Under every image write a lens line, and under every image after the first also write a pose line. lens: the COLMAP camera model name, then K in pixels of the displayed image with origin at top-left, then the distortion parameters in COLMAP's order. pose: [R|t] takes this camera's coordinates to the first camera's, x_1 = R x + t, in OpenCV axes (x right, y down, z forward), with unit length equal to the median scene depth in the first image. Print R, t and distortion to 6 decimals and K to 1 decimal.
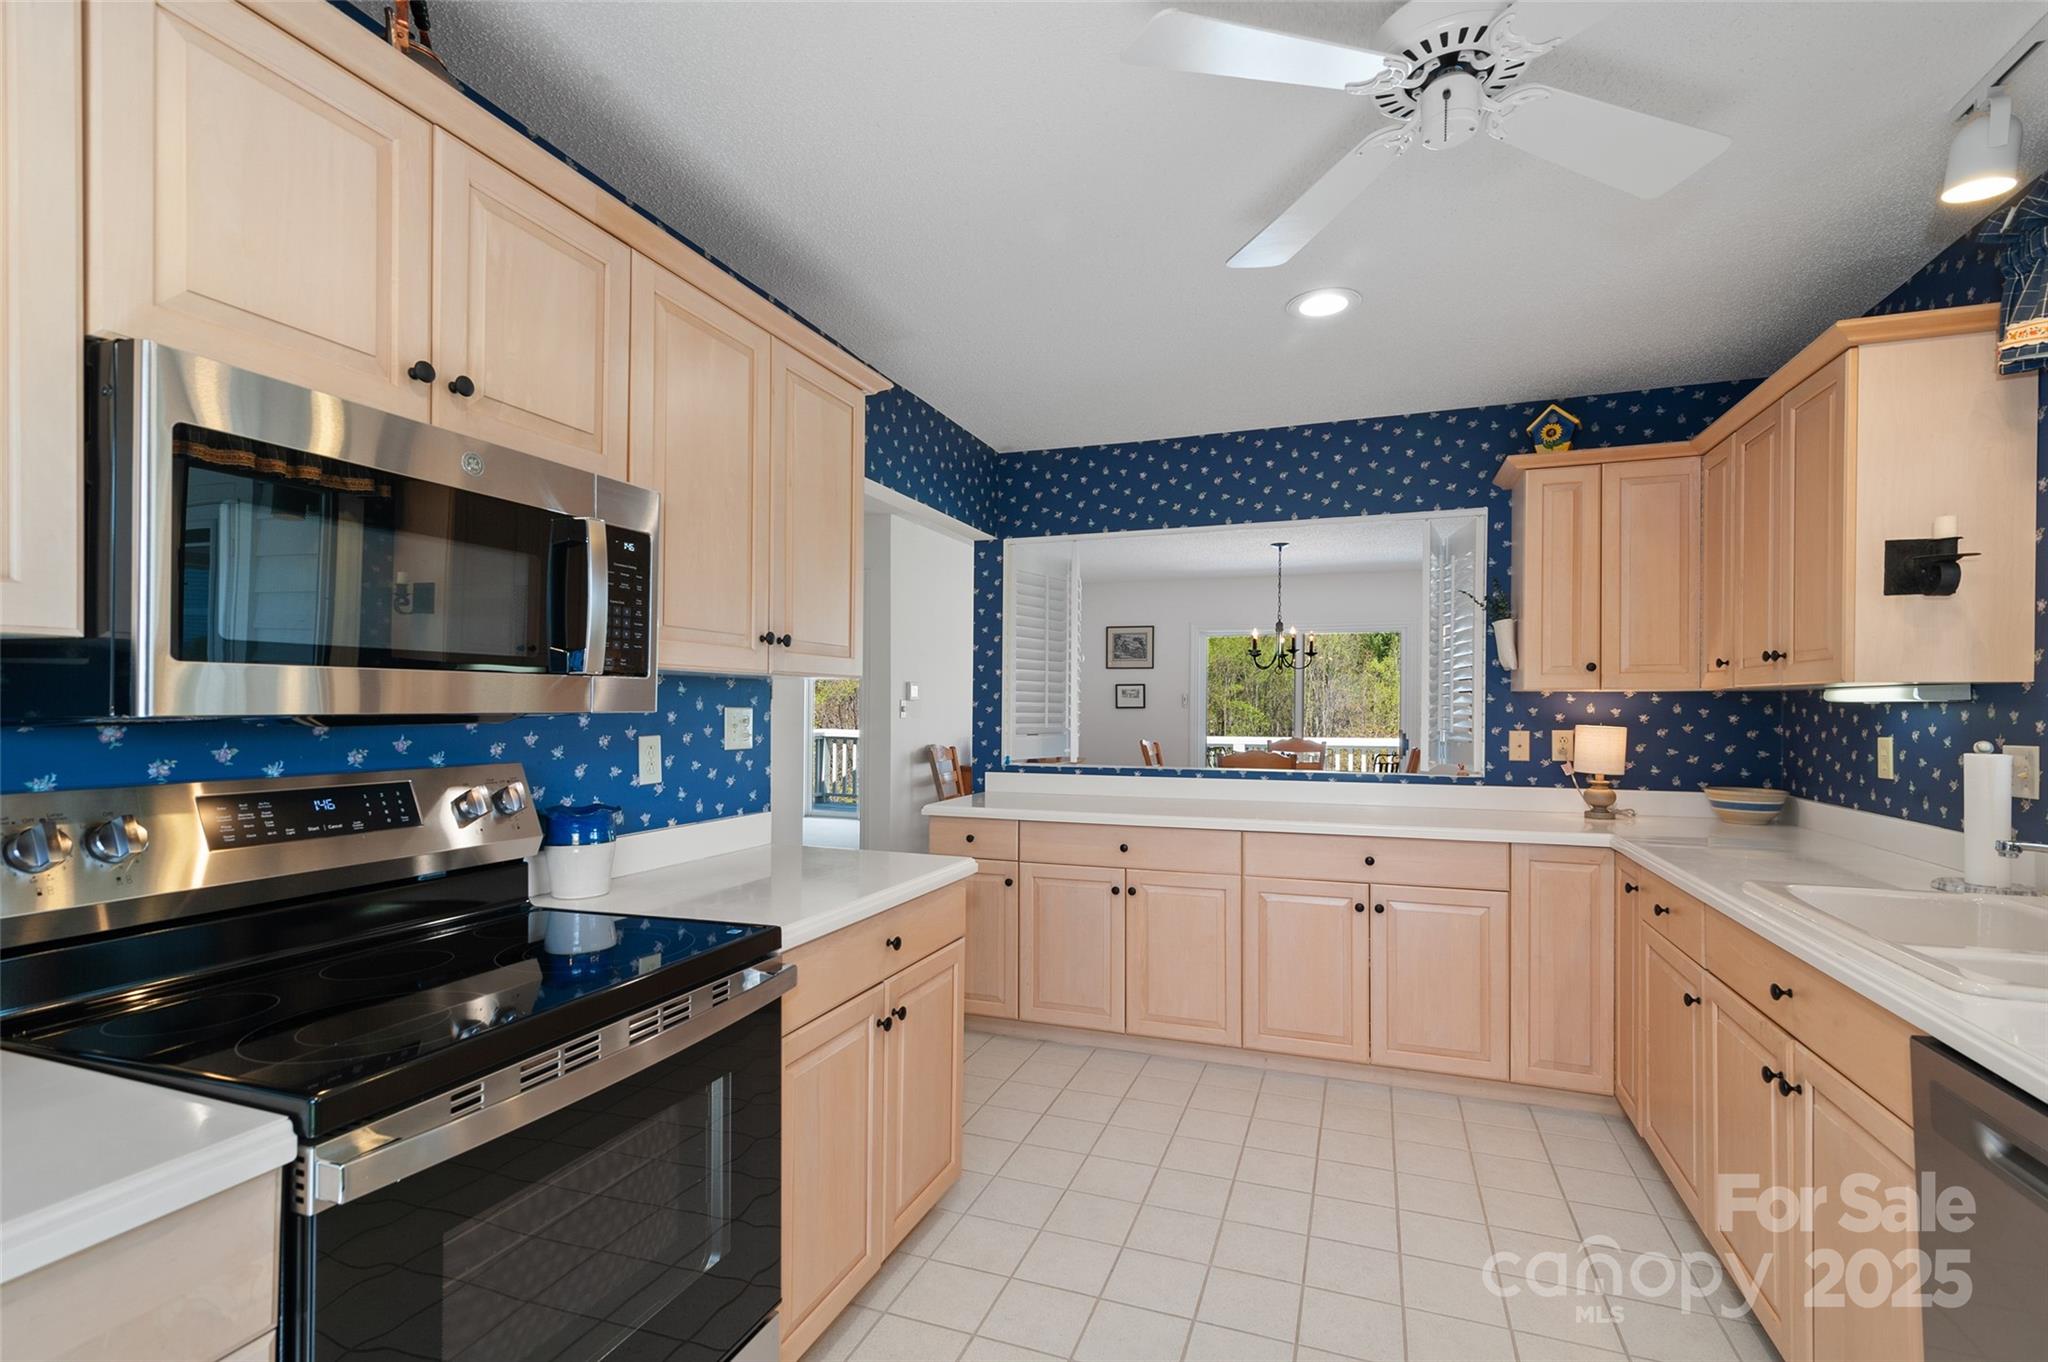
lens RADIAL K [[920.7, 0, 1029.6], [0, 920.7, 695.6], [0, 0, 1]] dist [0.015542, -0.001121]
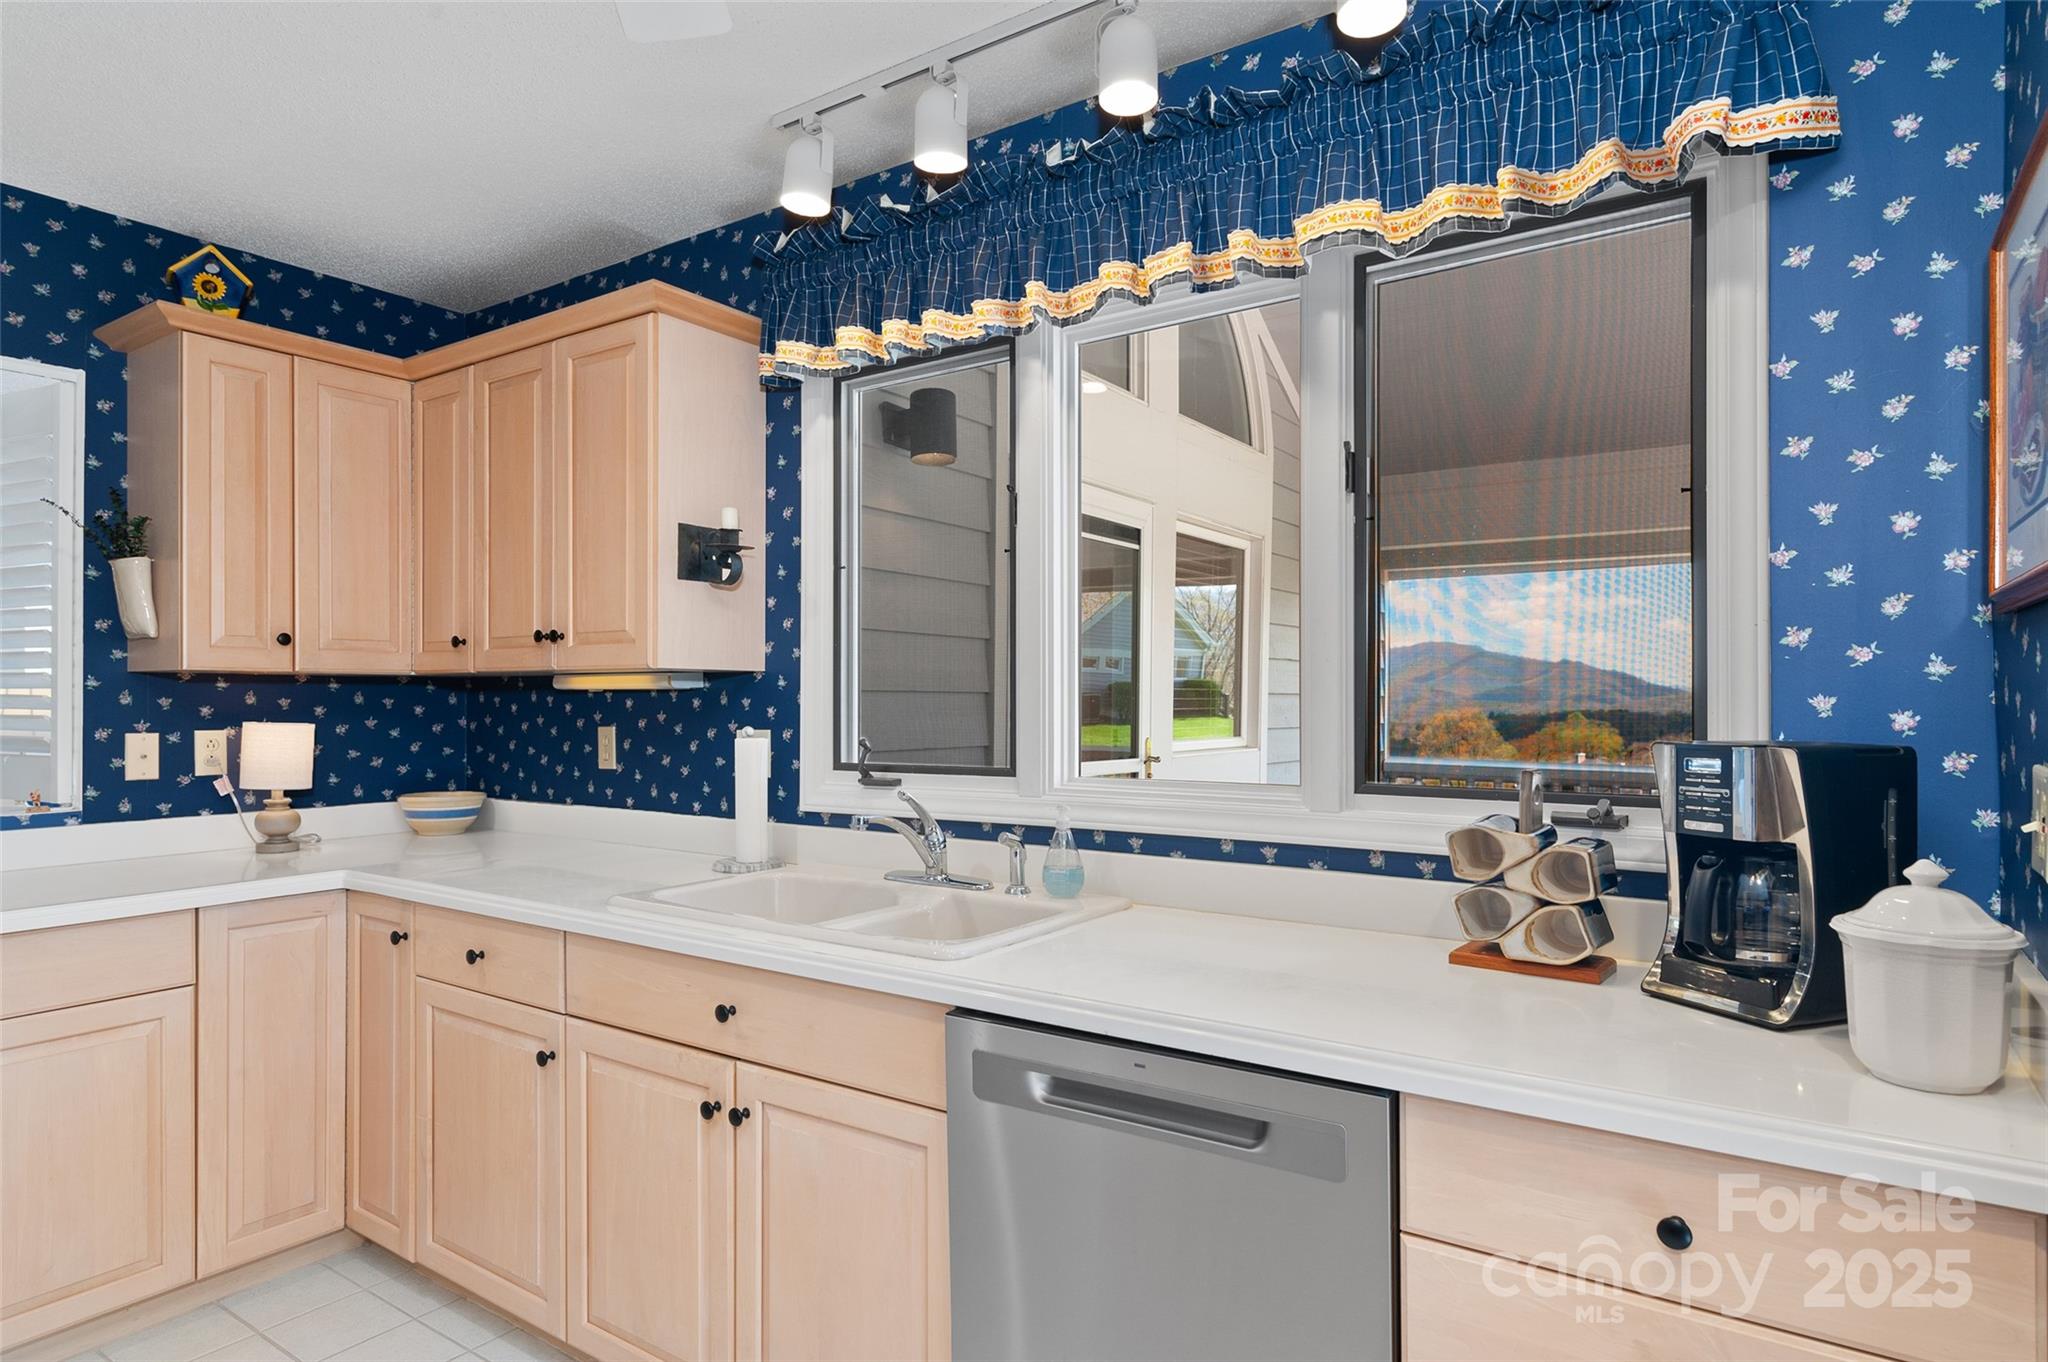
lens RADIAL K [[1139.9, 0, 1016.0], [0, 1139.9, 696.4], [0, 0, 1]] dist [0.005737, -0.003477]
pose [[0.253971, -0.000514, 0.967212, -0.101779], [-0.008743, 0.999958, 0.002827, 0.005953], [-0.967172, -0.009174, 0.253956, 0.256985]]
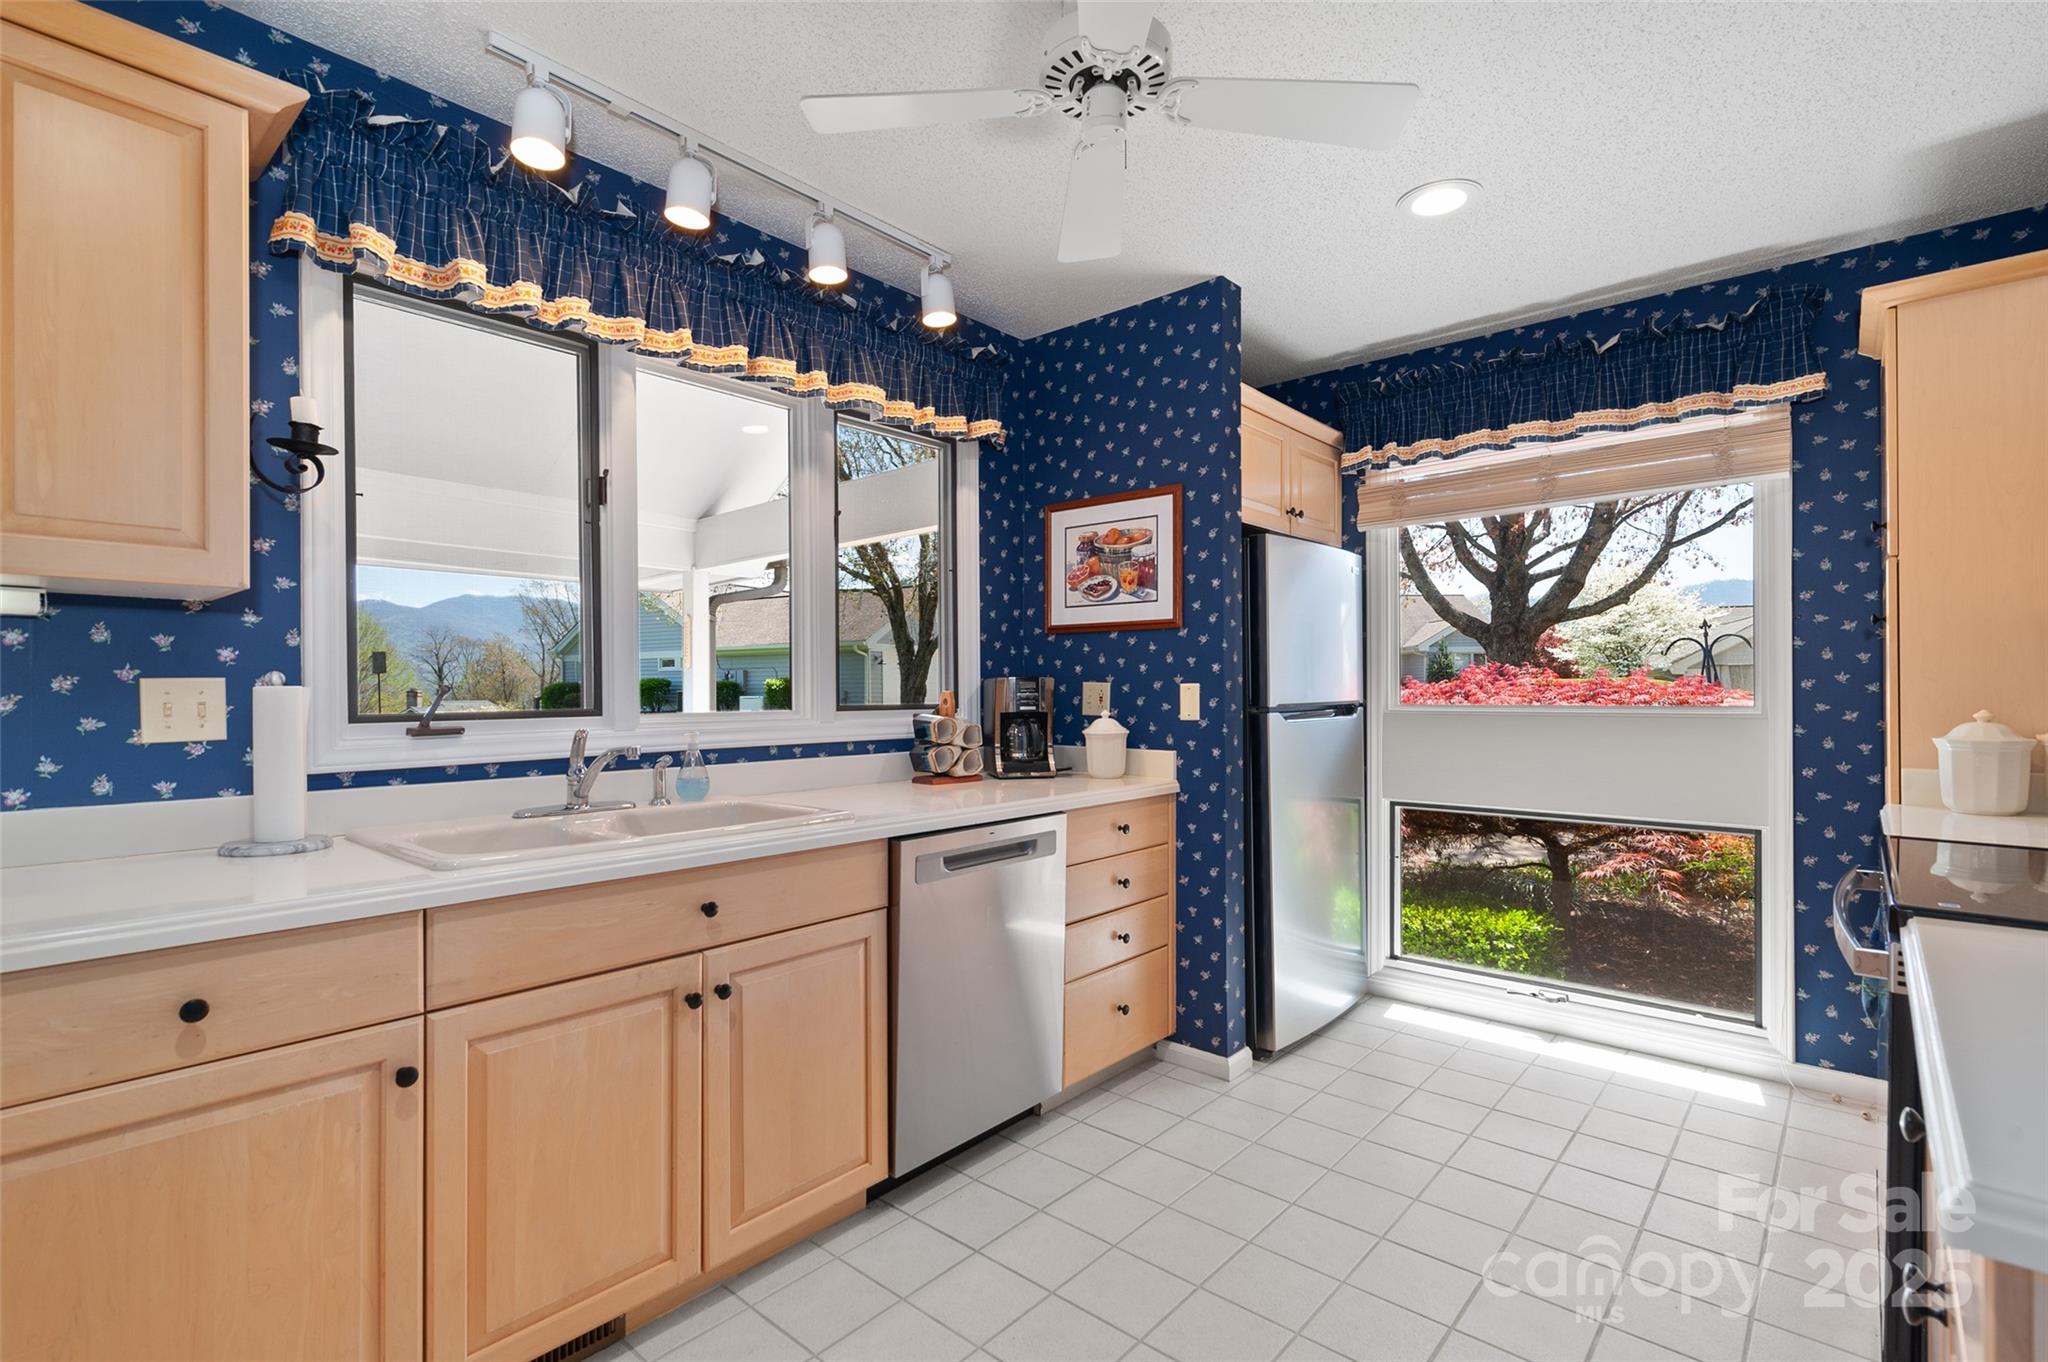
lens RADIAL K [[947.1, 0, 1032.4], [0, 947.1, 685.0], [0, 0, 1]] dist [0.010420, 0.000120]
pose [[-0.933587, -0.000277, 0.358351, 0.054120], [-0.005132, 0.999907, -0.012599, 0.046460], [-0.358315, -0.013601, -0.933502, 1.057271]]
